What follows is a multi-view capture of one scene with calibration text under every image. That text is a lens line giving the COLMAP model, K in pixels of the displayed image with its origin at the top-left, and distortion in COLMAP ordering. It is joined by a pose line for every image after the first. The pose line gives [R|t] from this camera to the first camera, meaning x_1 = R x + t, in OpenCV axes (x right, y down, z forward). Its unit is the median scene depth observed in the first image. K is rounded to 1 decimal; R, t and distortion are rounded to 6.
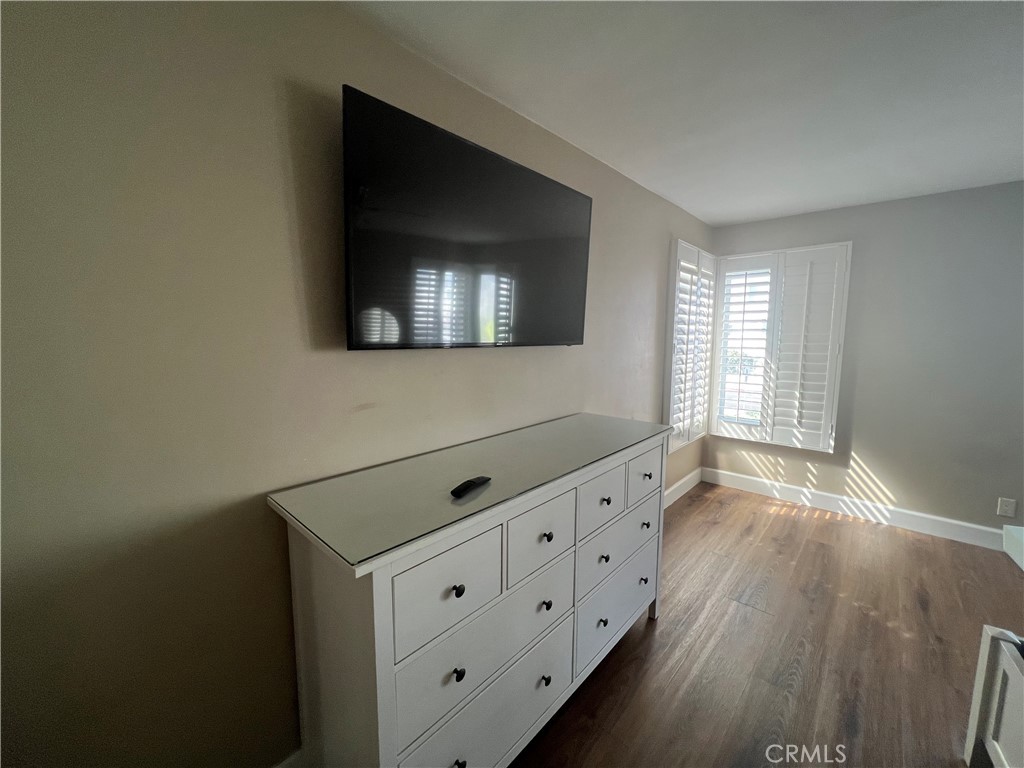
lens RADIAL K [[408.3, 0, 507.9], [0, 408.3, 383.4], [0, 0, 1]] dist [-0.001462, 0.000173]
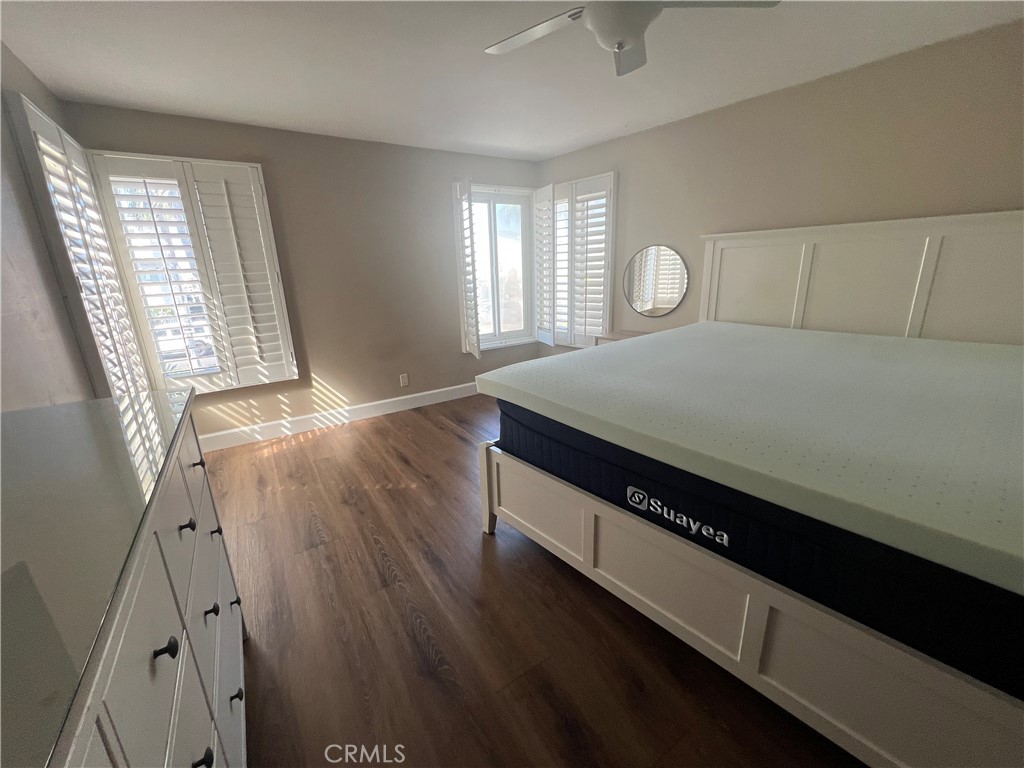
lens RADIAL K [[410.1, 0, 508.3], [0, 410.1, 380.6], [0, 0, 1]] dist [-0.000743, -0.000250]
pose [[0.239728, -0.266398, 0.933575, -0.066536], [0.153292, 0.959940, 0.234559, 0.011015], [-0.958662, 0.086879, 0.270961, 0.188973]]
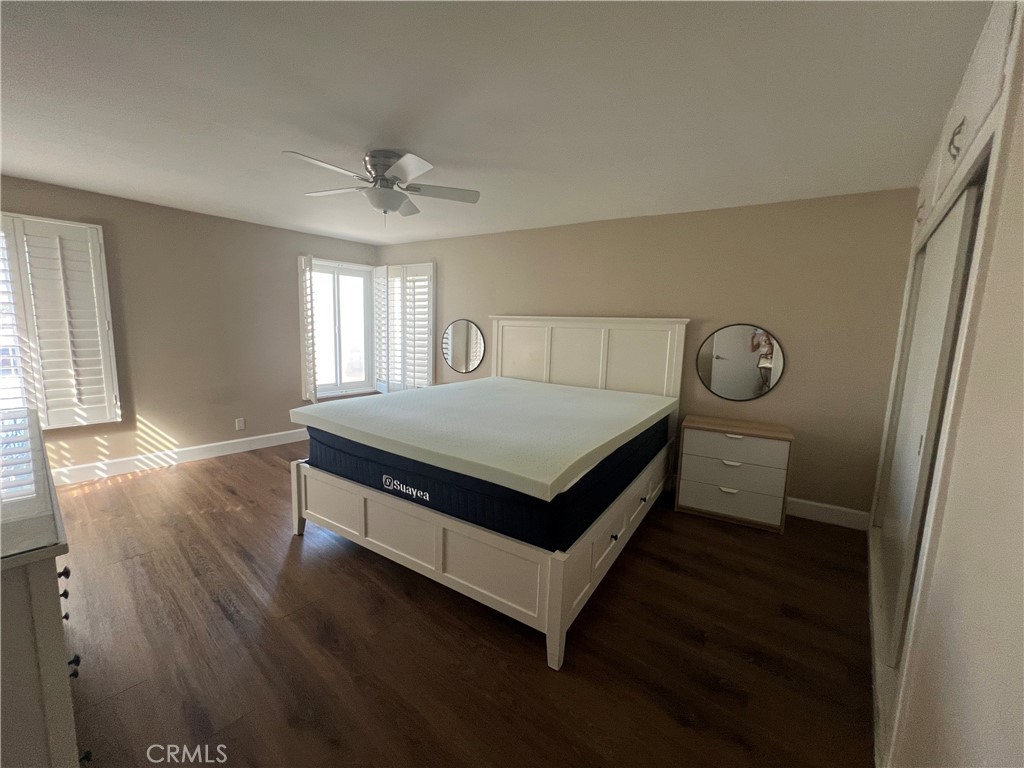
lens RADIAL K [[408.3, 0, 507.9], [0, 408.3, 383.4], [0, 0, 1]] dist [-0.001462, 0.000173]
pose [[-0.049028, -0.138936, 0.989087, -0.327686], [0.093254, 0.985316, 0.143028, 0.011964], [-0.994434, 0.099248, -0.035352, -0.008696]]
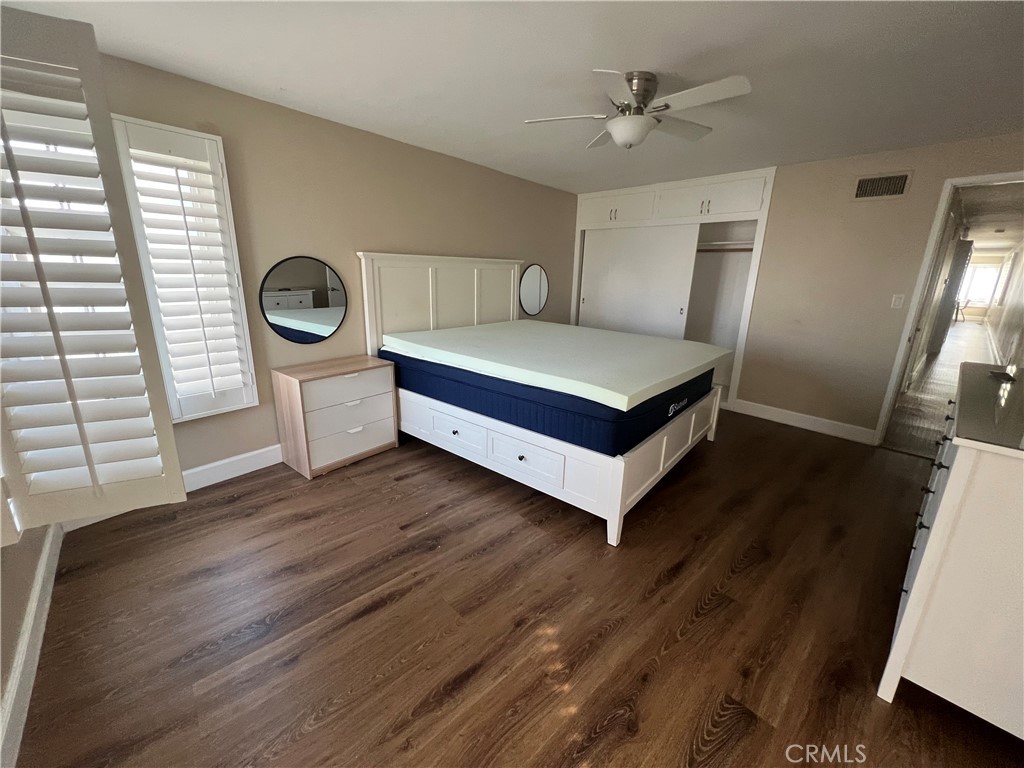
lens RADIAL K [[410.1, 0, 508.3], [0, 410.1, 380.6], [0, 0, 1]] dist [-0.000743, -0.000250]
pose [[-0.996674, -0.040589, 0.070671, 0.618226], [-0.011158, 0.926949, 0.375022, -0.105390], [-0.080730, 0.372986, -0.924318, 0.960400]]
